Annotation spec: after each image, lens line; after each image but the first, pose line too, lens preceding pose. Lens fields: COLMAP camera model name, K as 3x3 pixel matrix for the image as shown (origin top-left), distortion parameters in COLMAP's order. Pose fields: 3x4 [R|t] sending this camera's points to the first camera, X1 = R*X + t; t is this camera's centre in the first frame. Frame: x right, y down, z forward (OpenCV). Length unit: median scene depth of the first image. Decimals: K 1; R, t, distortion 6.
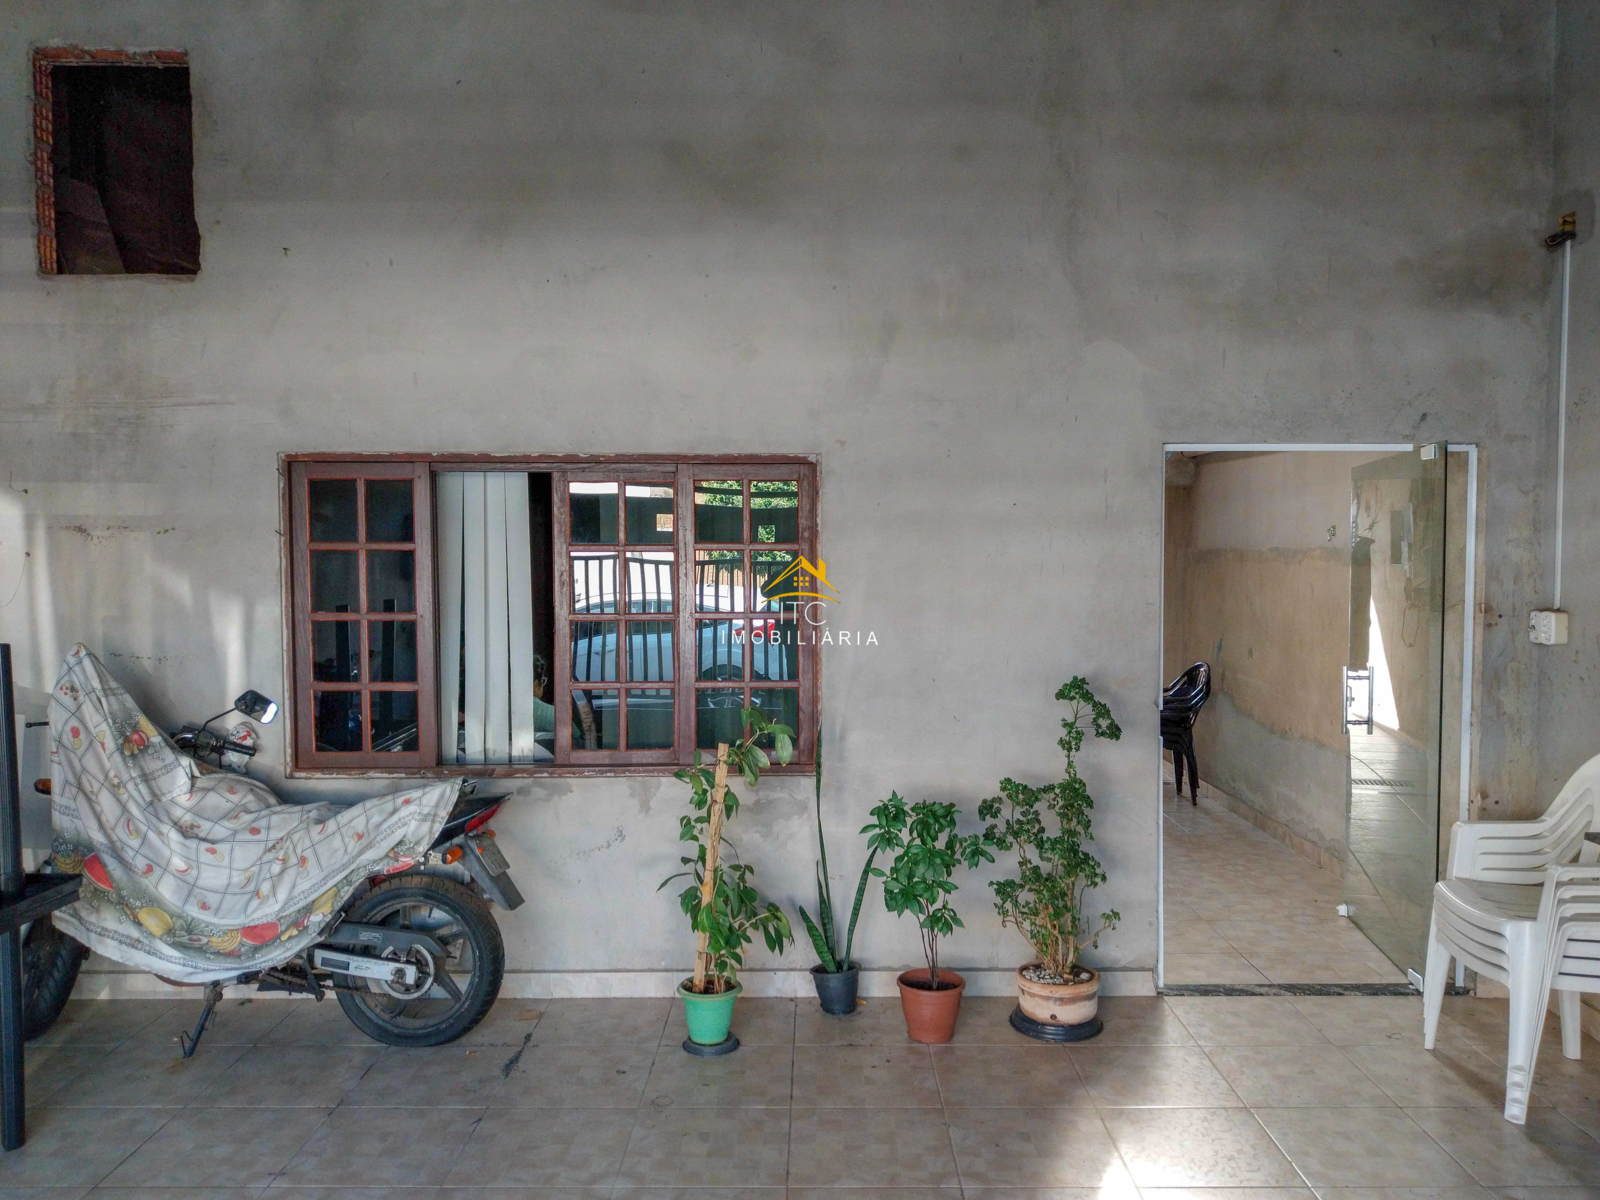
lens RADIAL K [[1215.2, 0, 819.0], [0, 1215.2, 603.3], [0, 0, 1]] dist [0.059364, -0.104957]
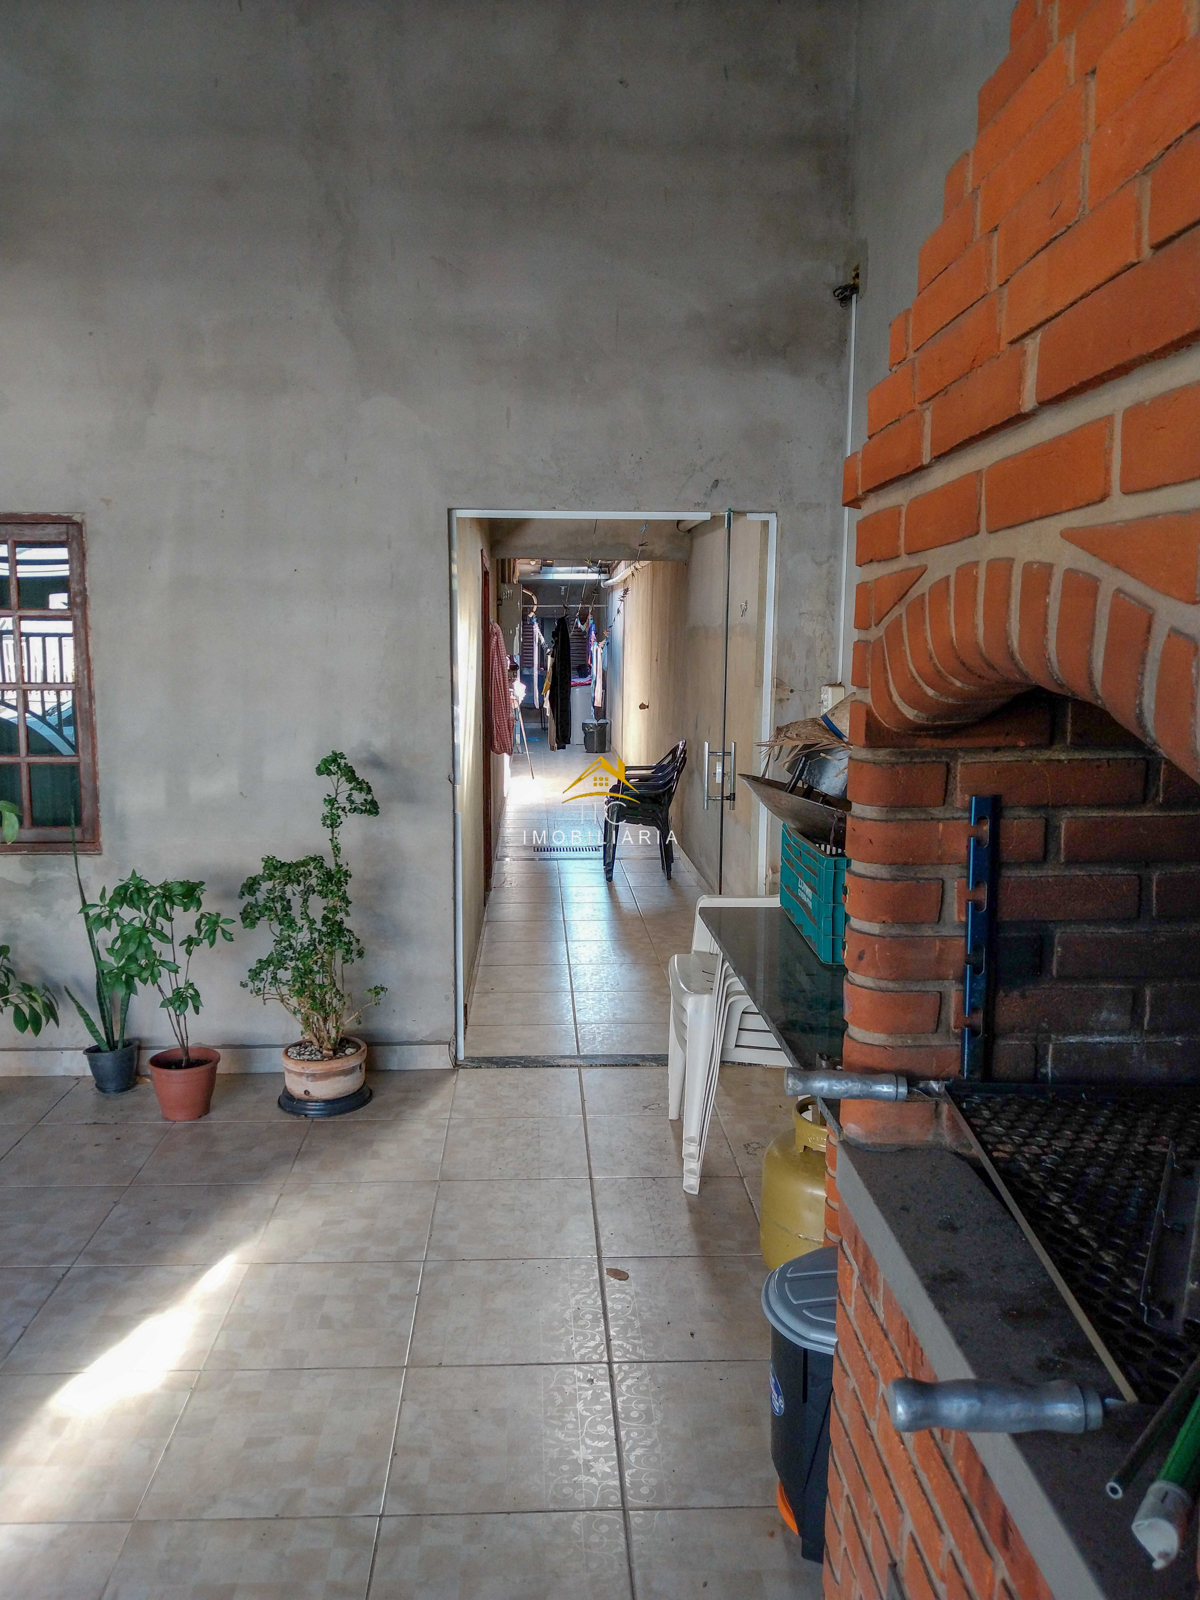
lens RADIAL K [[1200.4, 0, 600.0], [0, 1200.4, 800.0], [0, 0, 1]] dist [0.043037, -0.097836]
pose [[0.998798, -0.001556, 0.048984, 0.358325], [-0.003123, 0.995444, 0.095299, 0.006703], [-0.048909, -0.095337, 0.994243, 0.033800]]
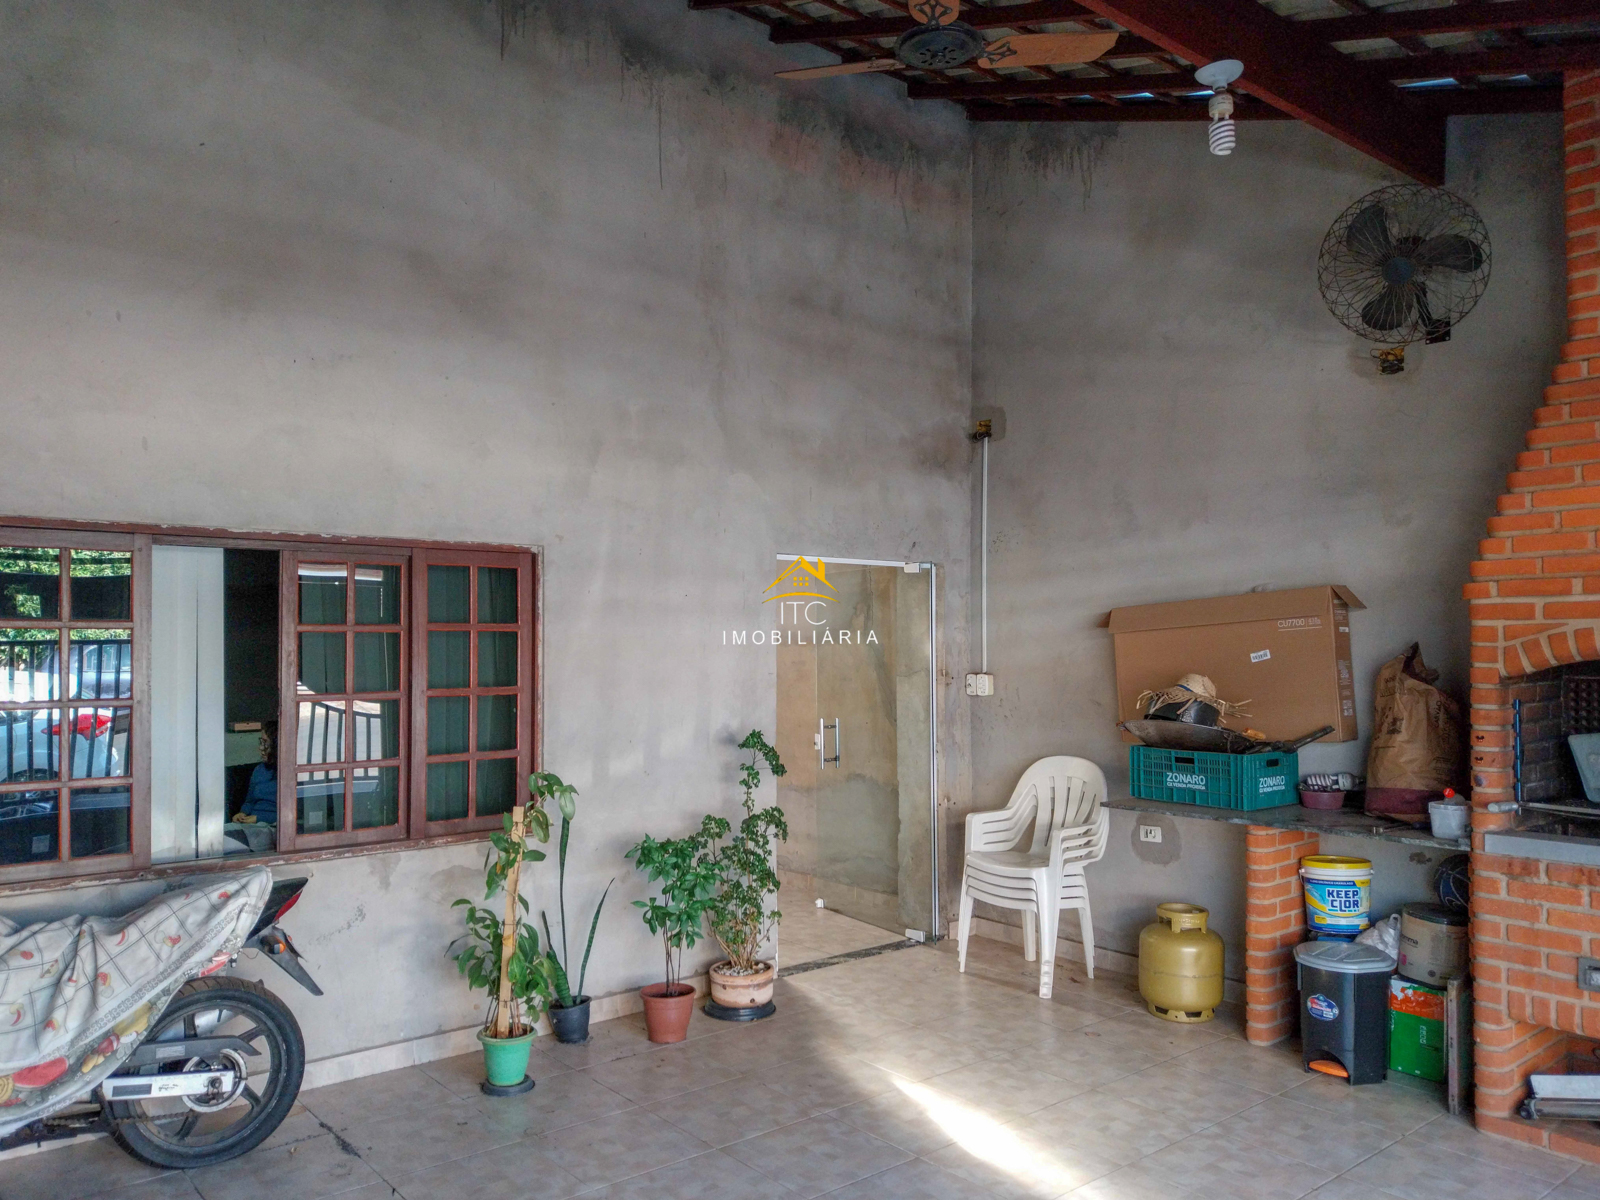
lens RADIAL K [[1215.2, 0, 819.0], [0, 1215.2, 603.3], [0, 0, 1]] dist [0.059364, -0.104957]
pose [[0.754694, 0.021317, 0.655731, -0.551886], [0.022596, 0.998035, -0.058450, 0.002090], [-0.655688, 0.058928, 0.752729, -0.022663]]
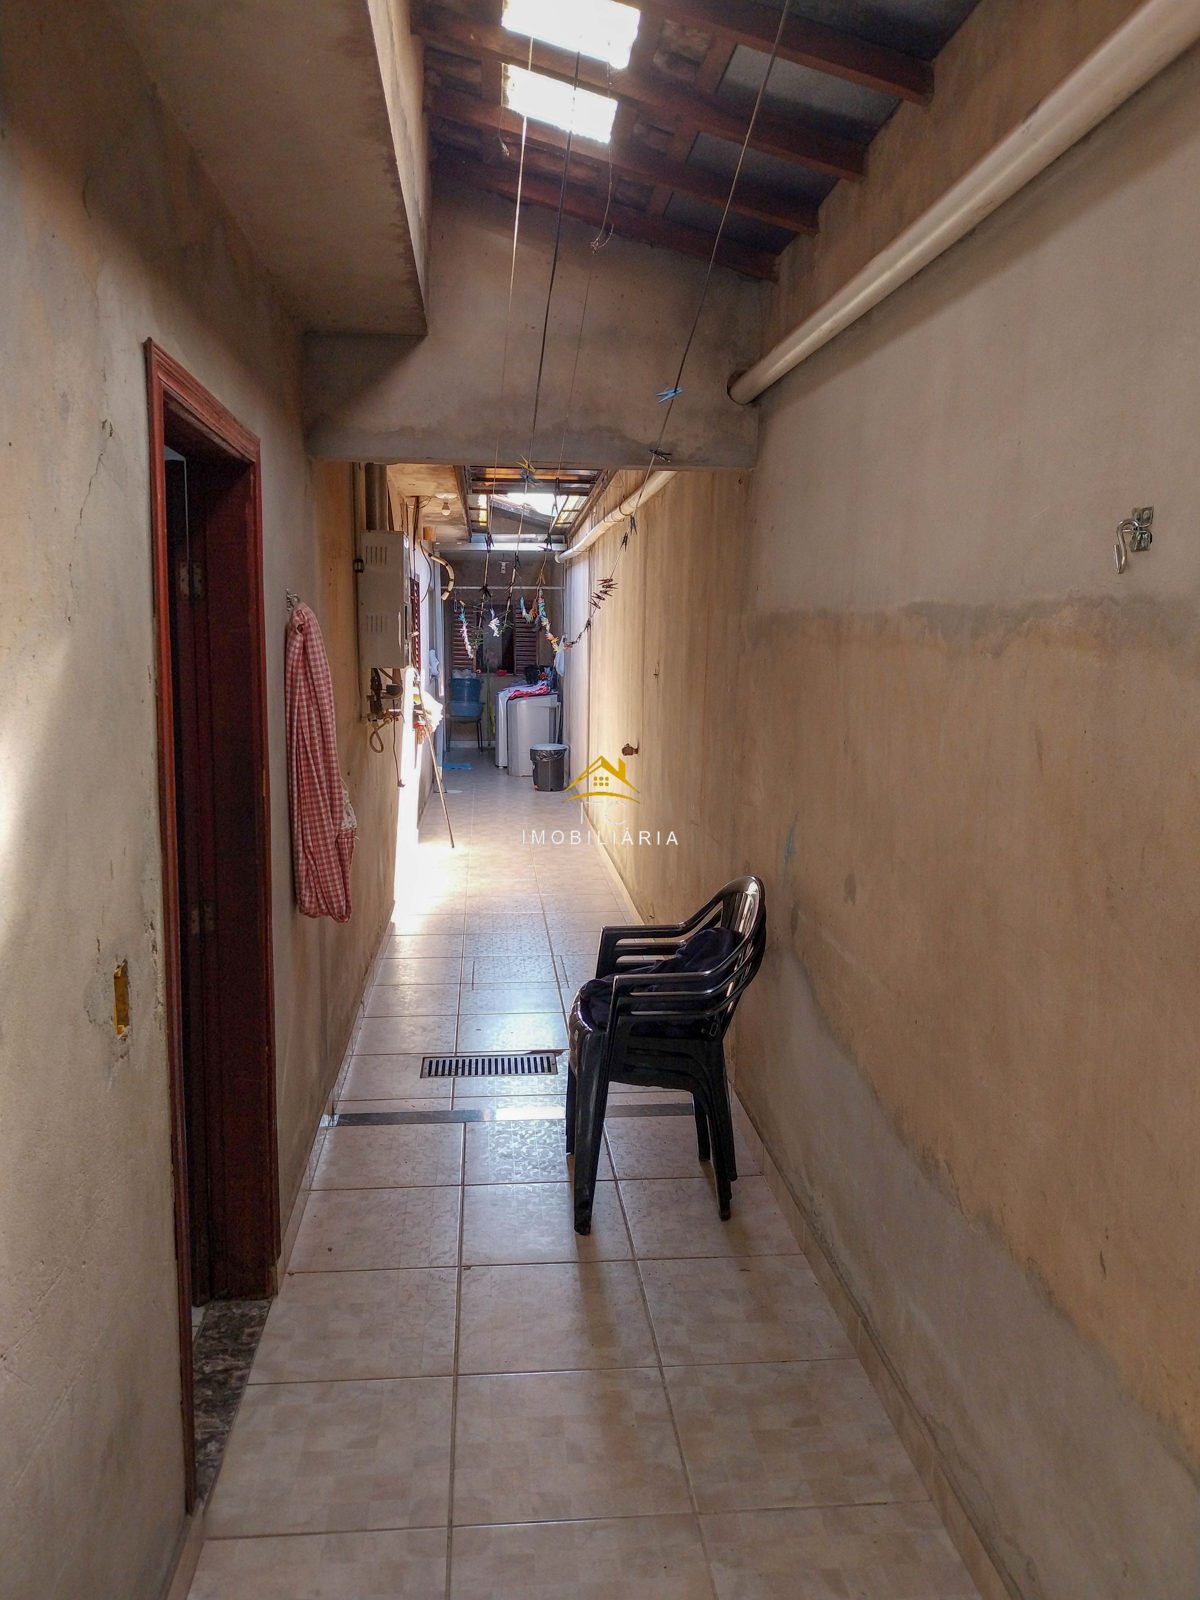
lens RADIAL K [[1215.2, 0, 600.0], [0, 1215.2, 800.0], [0, 0, 1]] dist [0.059364, -0.104957]
pose [[0.995621, -0.003732, 0.093412, 0.399811], [-0.005816, 0.994794, 0.101735, -0.040748], [-0.093306, -0.101833, 0.990416, 1.056792]]
